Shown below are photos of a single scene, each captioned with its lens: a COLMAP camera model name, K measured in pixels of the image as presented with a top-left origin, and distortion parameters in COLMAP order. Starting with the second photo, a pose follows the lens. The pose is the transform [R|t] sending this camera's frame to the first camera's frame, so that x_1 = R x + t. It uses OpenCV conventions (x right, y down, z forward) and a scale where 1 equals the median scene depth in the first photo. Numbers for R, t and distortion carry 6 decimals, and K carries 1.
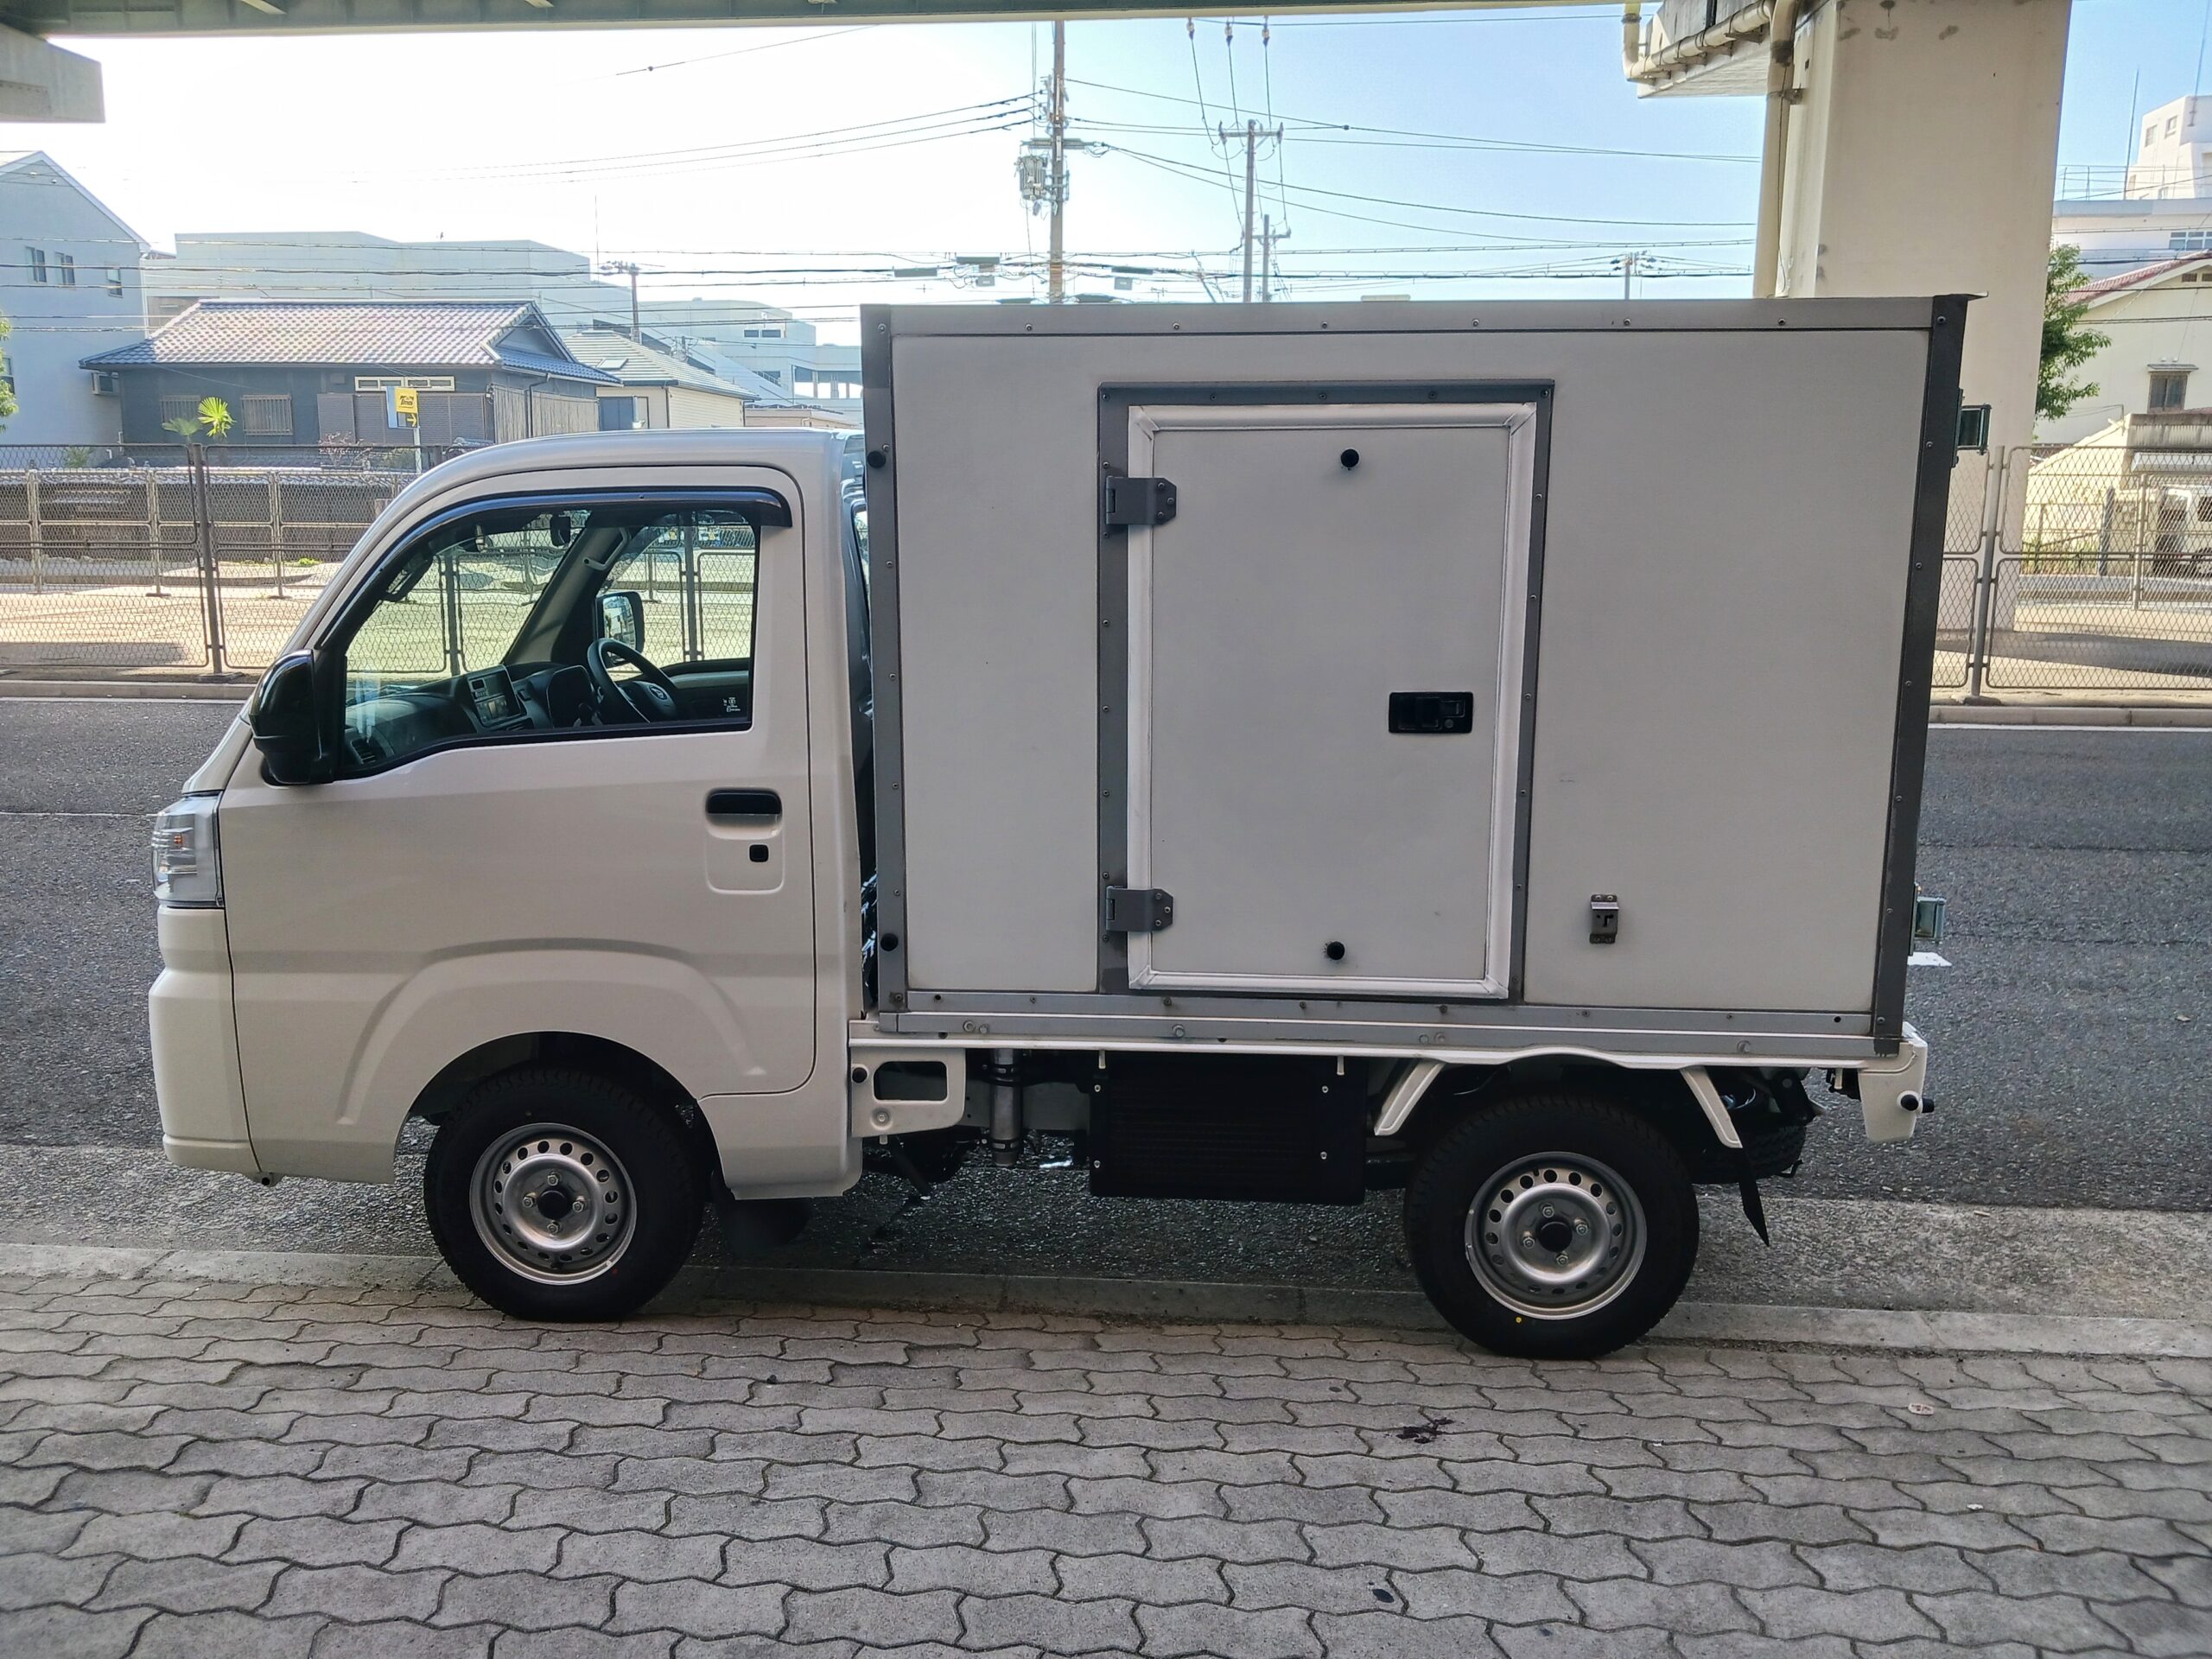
lens RADIAL K [[1728.7, 0, 1093.5], [0, 1728.7, 801.2], [0, 0, 1]] dist [0.054015, -0.064566]
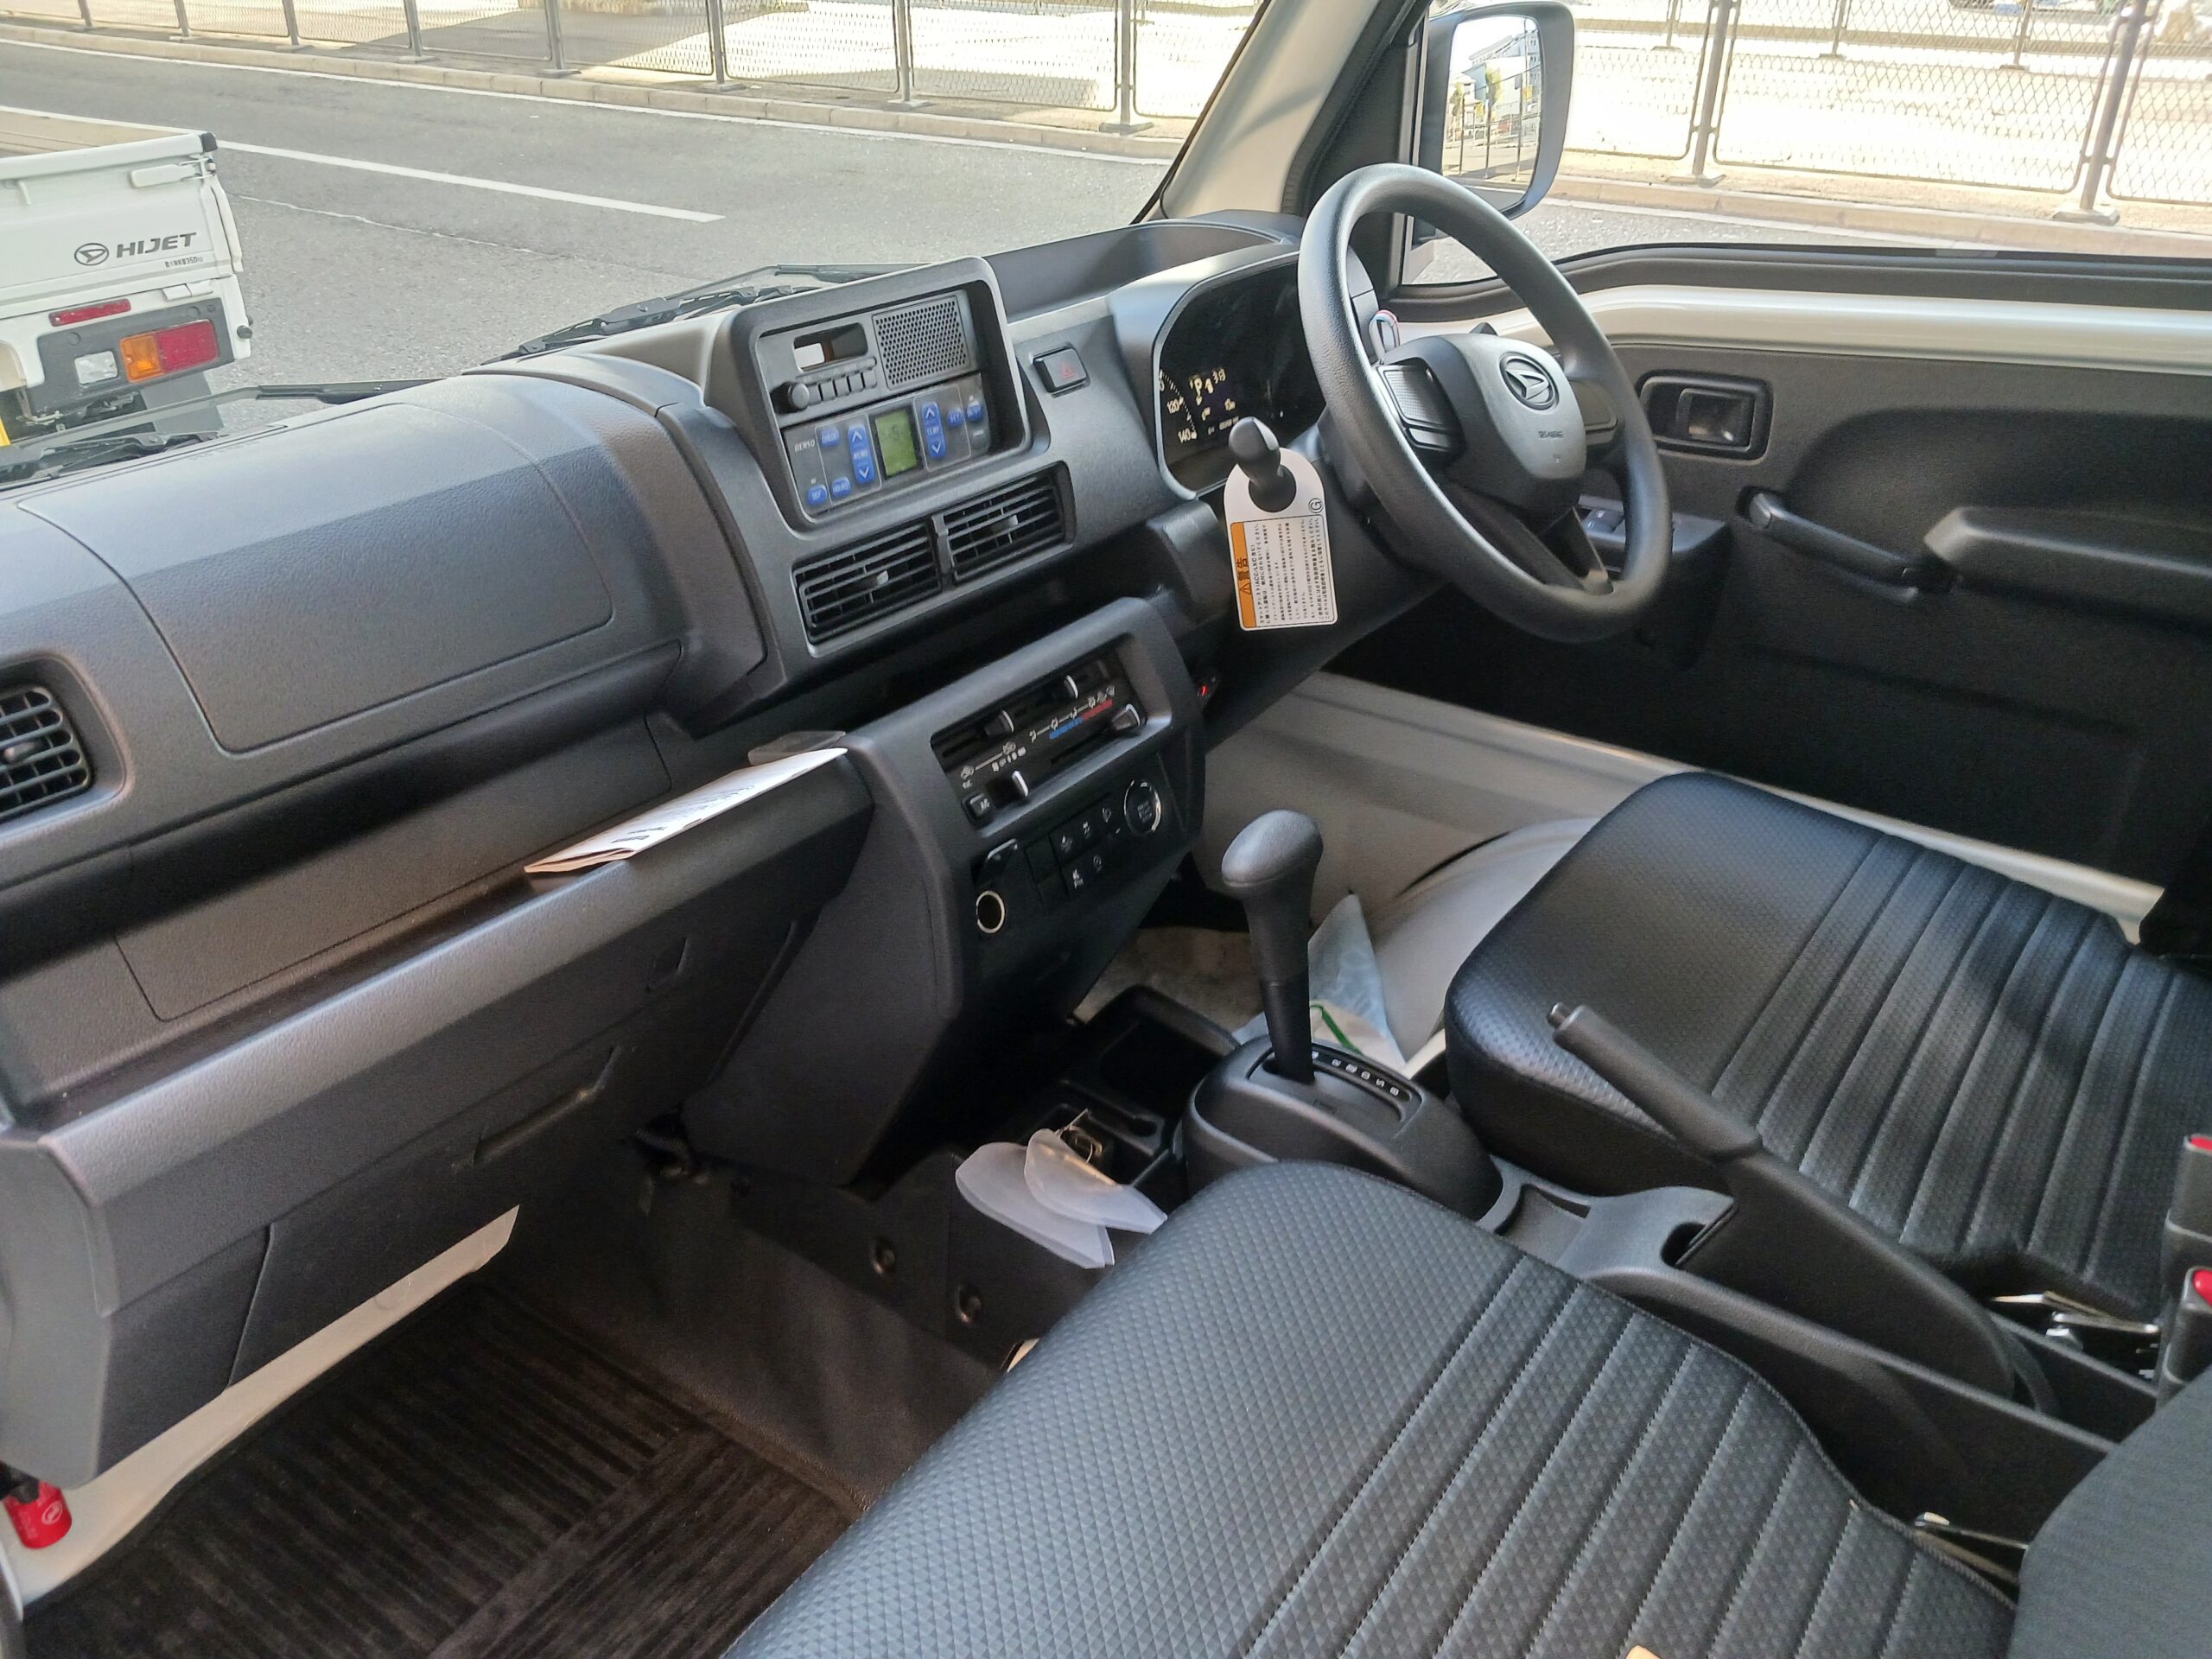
lens RADIAL K [[1725.4, 0, 1107.0], [0, 1725.4, 783.5], [0, 0, 1]] dist [0.049475, -0.069664]
pose [[0.856401, 0.238228, -0.458066, -0.189641], [-0.099879, 0.946872, 0.305708, -0.093862], [0.506558, -0.216057, 0.834696, 0.836630]]
